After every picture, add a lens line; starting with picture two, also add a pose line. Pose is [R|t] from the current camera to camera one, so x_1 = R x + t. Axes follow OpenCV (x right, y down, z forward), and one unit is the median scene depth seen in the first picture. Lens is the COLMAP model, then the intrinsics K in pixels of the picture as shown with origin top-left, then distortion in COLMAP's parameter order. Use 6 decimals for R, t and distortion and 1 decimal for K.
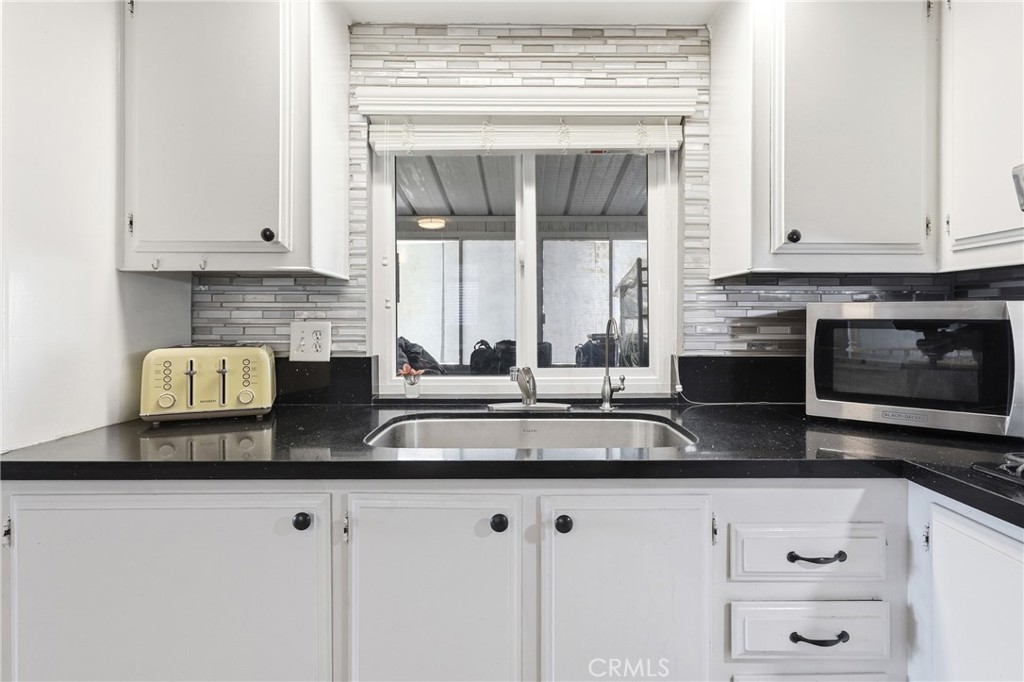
lens RADIAL K [[364.4, 0, 520.6], [0, 364.4, 322.4], [0, 0, 1]] dist [-0.002682, -0.000648]
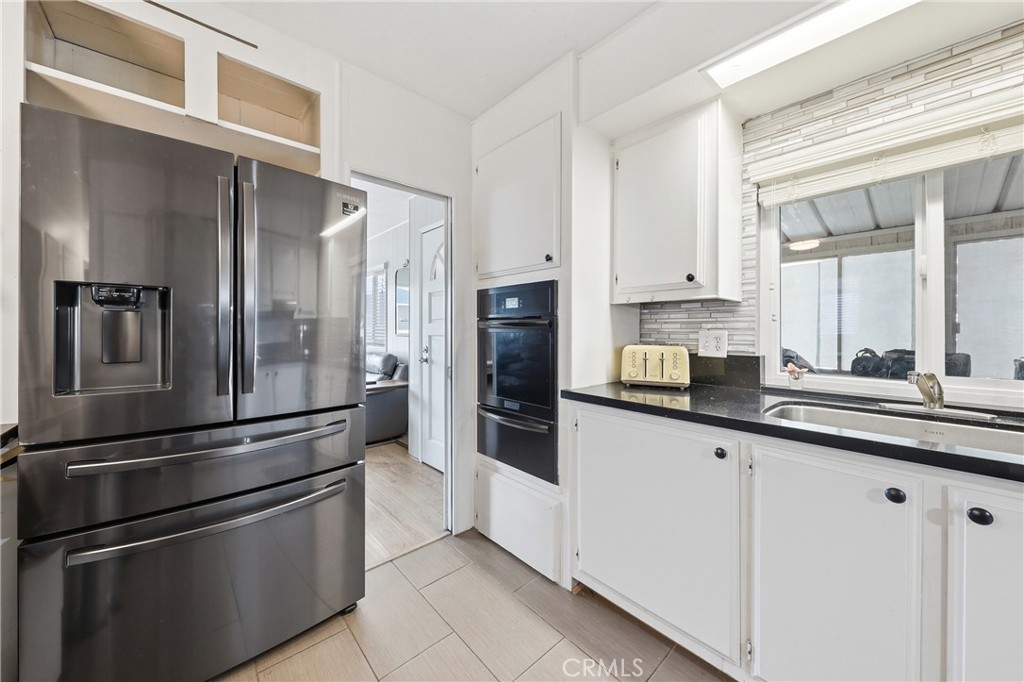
lens RADIAL K [[364.4, 0, 509.1], [0, 364.4, 330.8], [0, 0, 1]] dist [-0.002682, -0.000648]
pose [[0.667696, 0.003862, -0.744424, -0.016391], [-0.002678, 0.999993, 0.002785, -0.003473], [0.744429, 0.000134, 0.667701, -0.634701]]
